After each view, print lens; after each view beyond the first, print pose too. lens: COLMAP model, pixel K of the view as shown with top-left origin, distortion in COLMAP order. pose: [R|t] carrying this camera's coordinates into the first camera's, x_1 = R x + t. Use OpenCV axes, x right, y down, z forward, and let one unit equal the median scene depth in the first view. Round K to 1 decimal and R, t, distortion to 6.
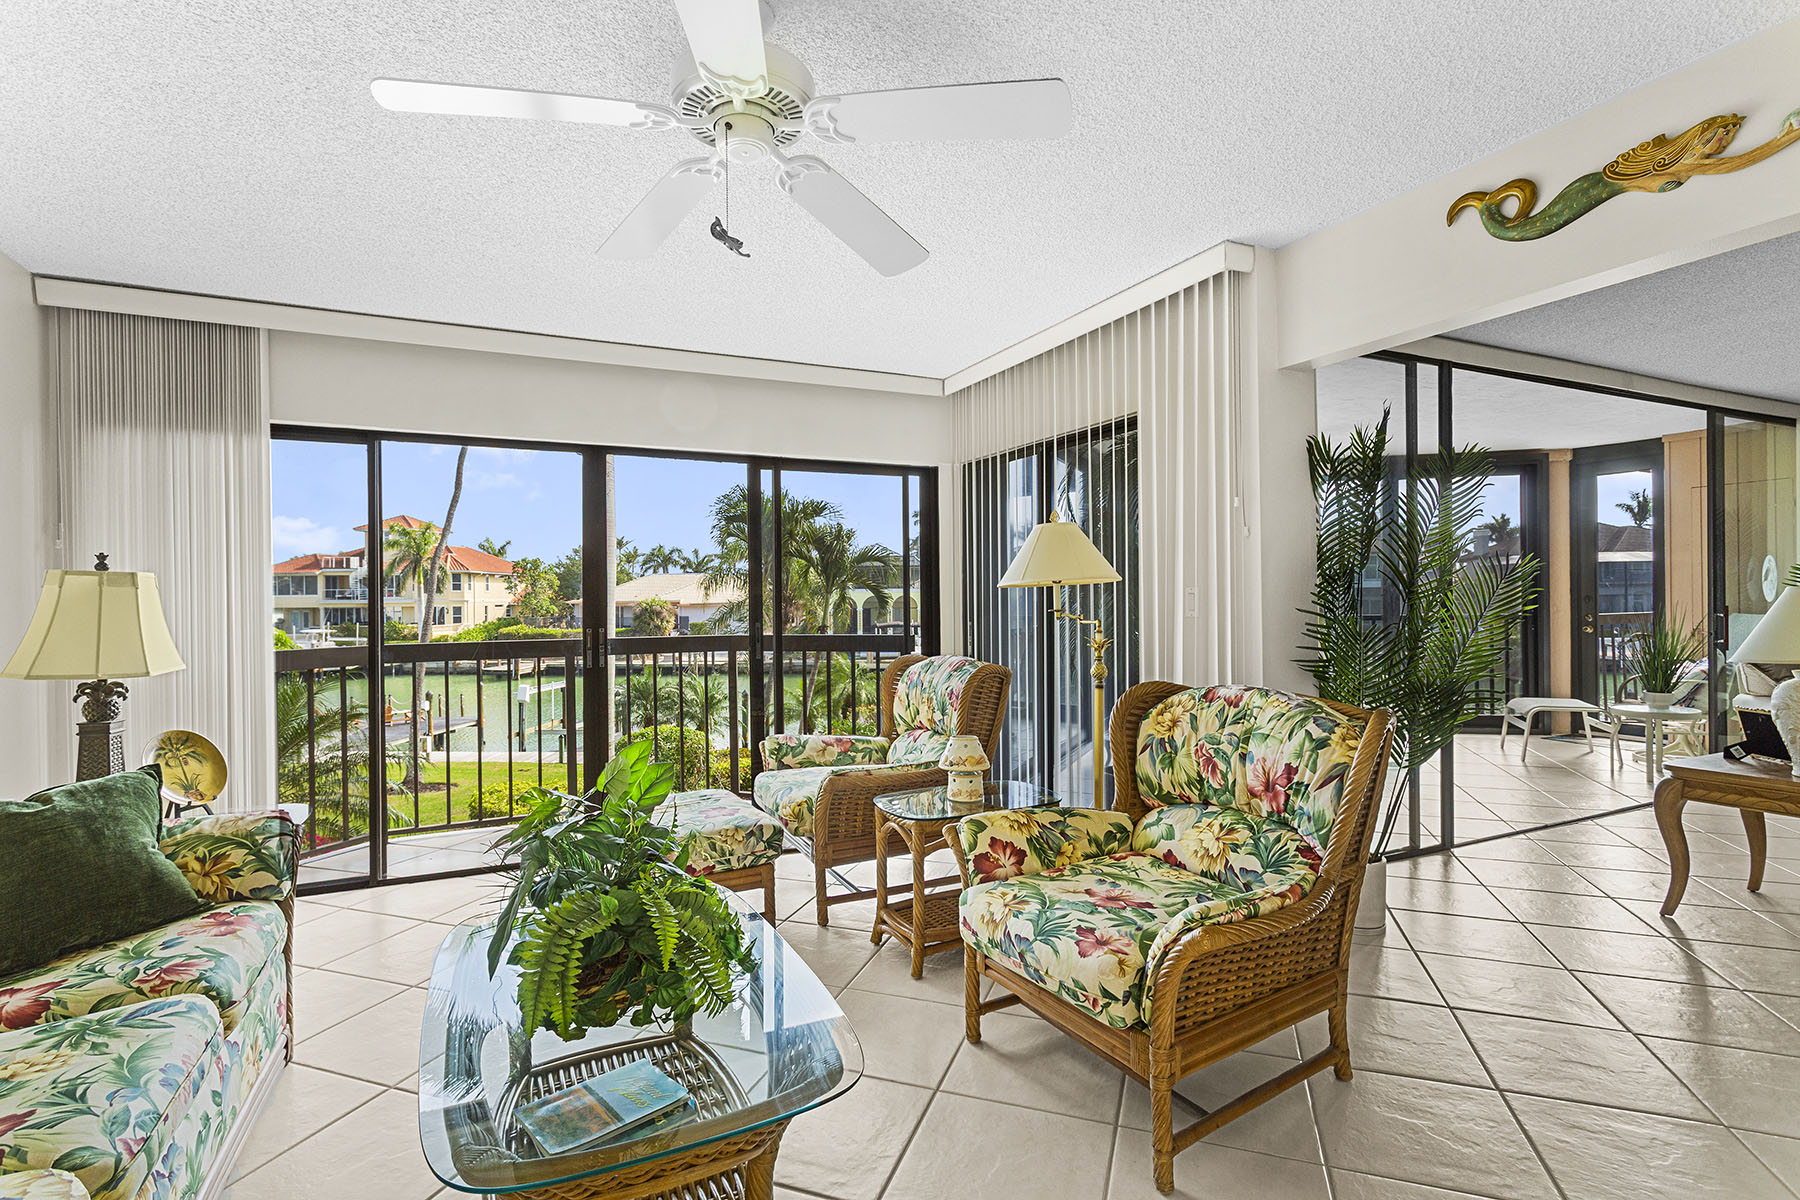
lens RADIAL K [[867.9, 0, 896.6], [0, 867.9, 598.3], [0, 0, 1]] dist [-0.000382, 0.002538]
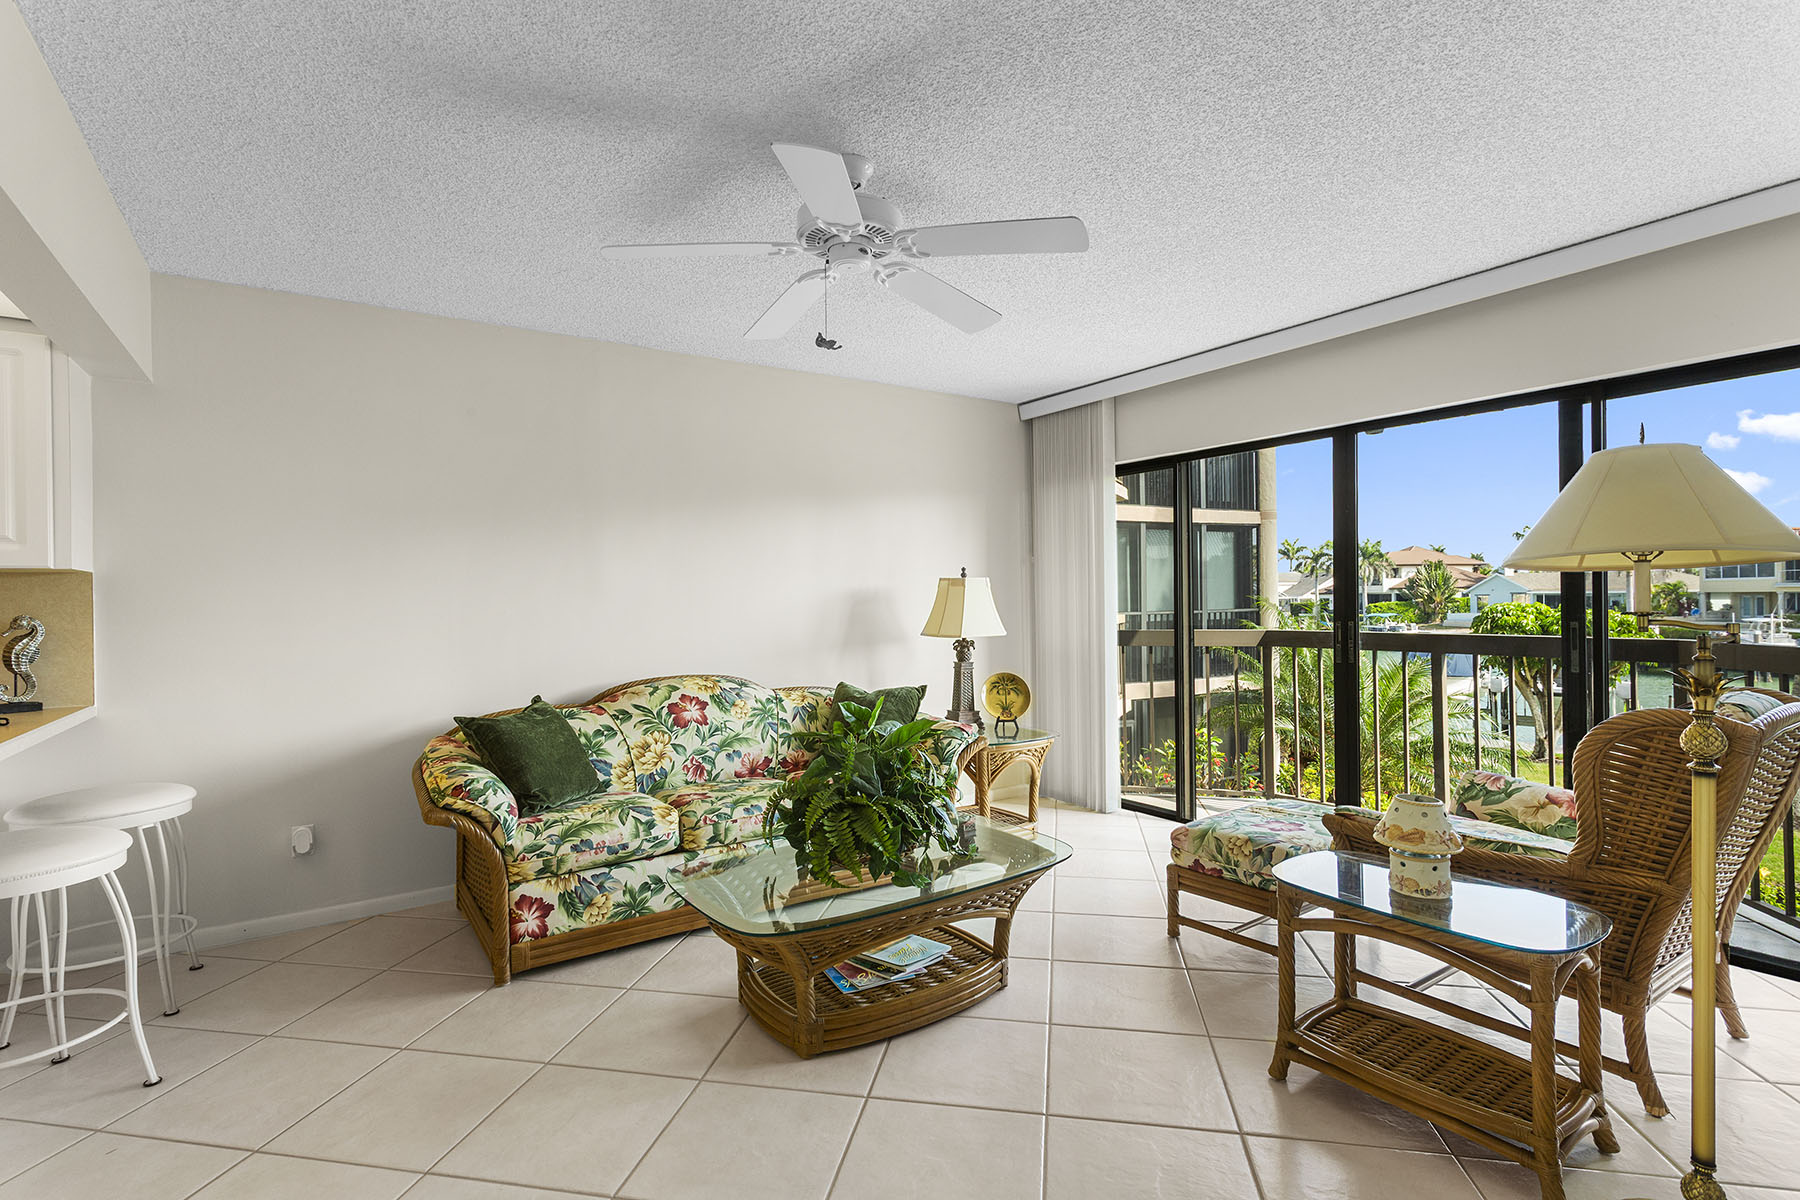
lens RADIAL K [[867.9, 0, 898.4], [0, 867.9, 601.5], [0, 0, 1]] dist [-0.000382, 0.002538]
pose [[0.147146, 0.012879, -0.989031, 0.521392], [0.009878, 0.999846, 0.014490, -0.005808], [0.989065, -0.011902, 0.146996, 0.385021]]
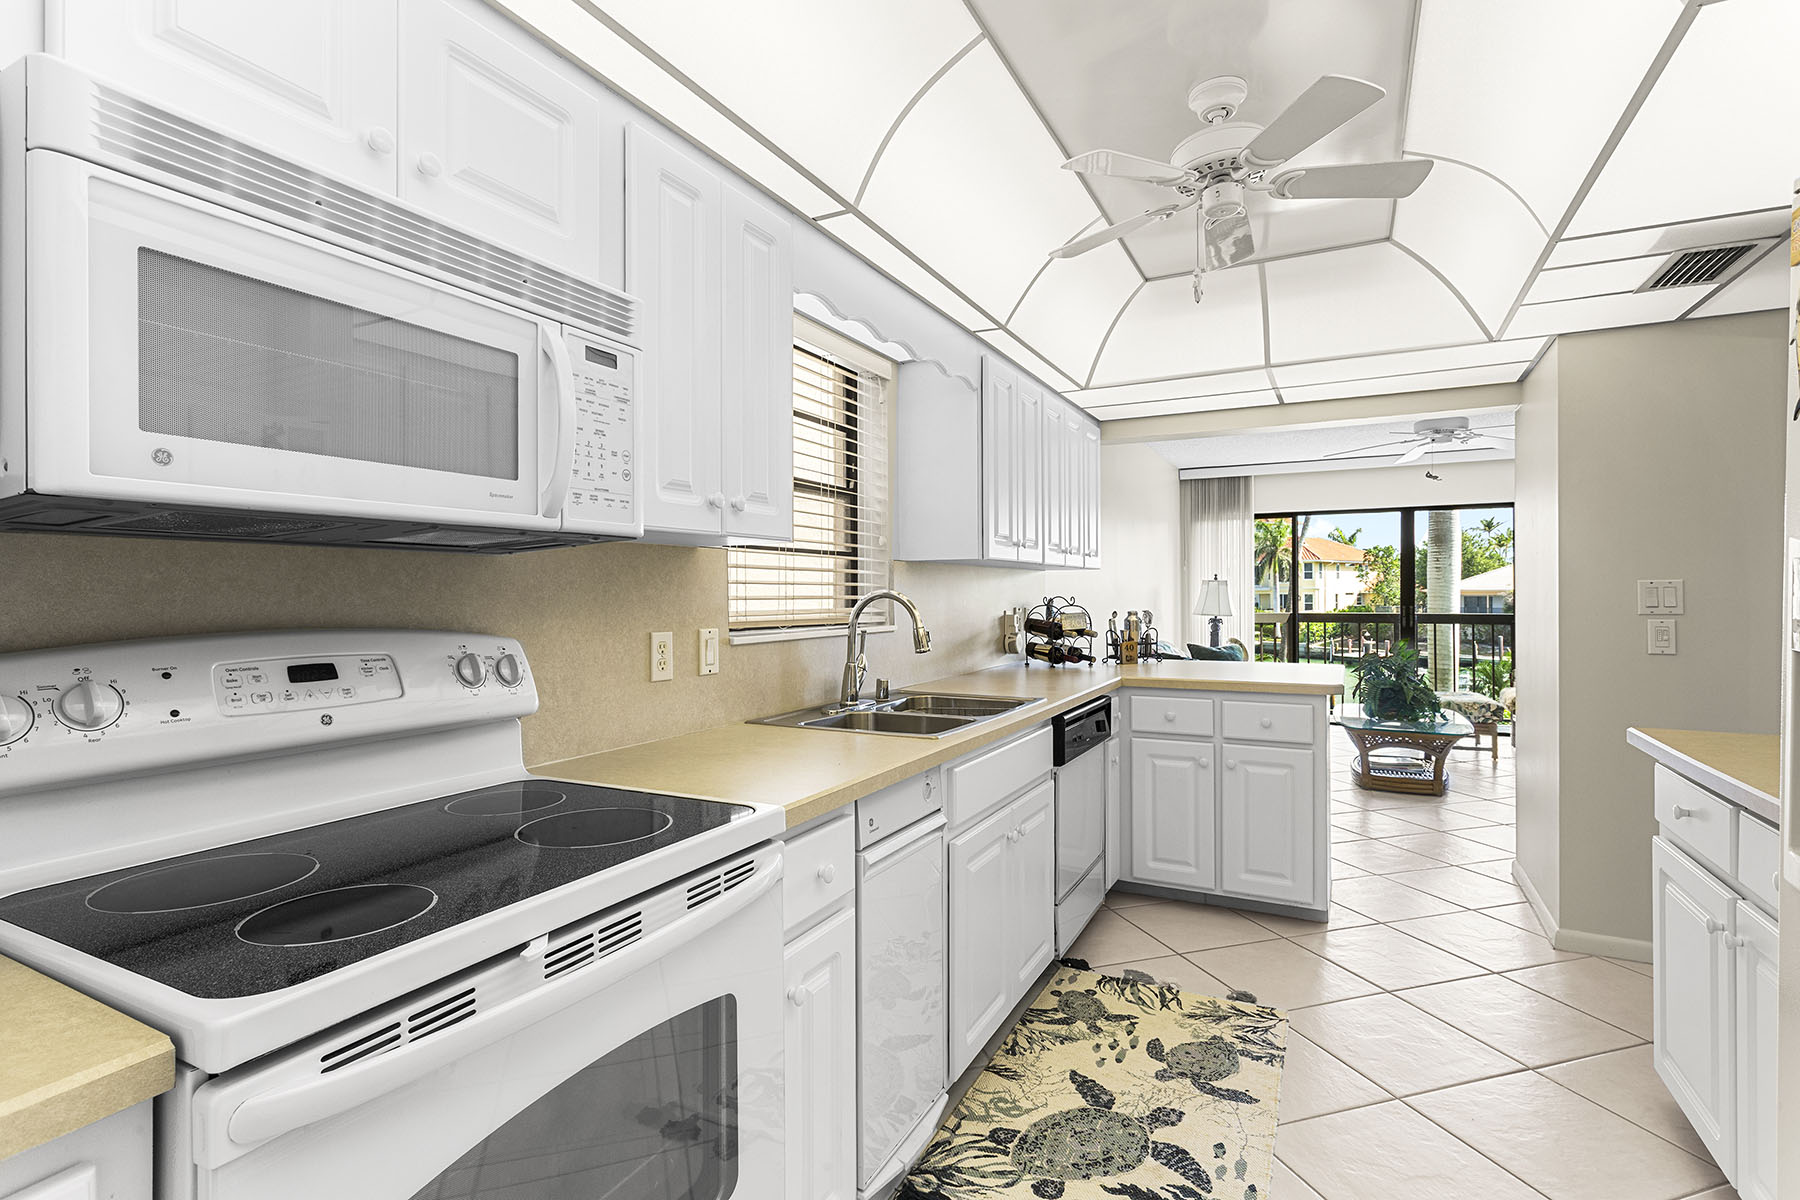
lens RADIAL K [[867.9, 0, 904.5], [0, 867.9, 592.6], [0, 0, 1]] dist [-0.000382, 0.002538]
pose [[0.619153, 0.005632, -0.785250, 0.461105], [0.000003, 0.999974, 0.007175, -0.005463], [0.785271, -0.004444, 0.619137, -1.029280]]
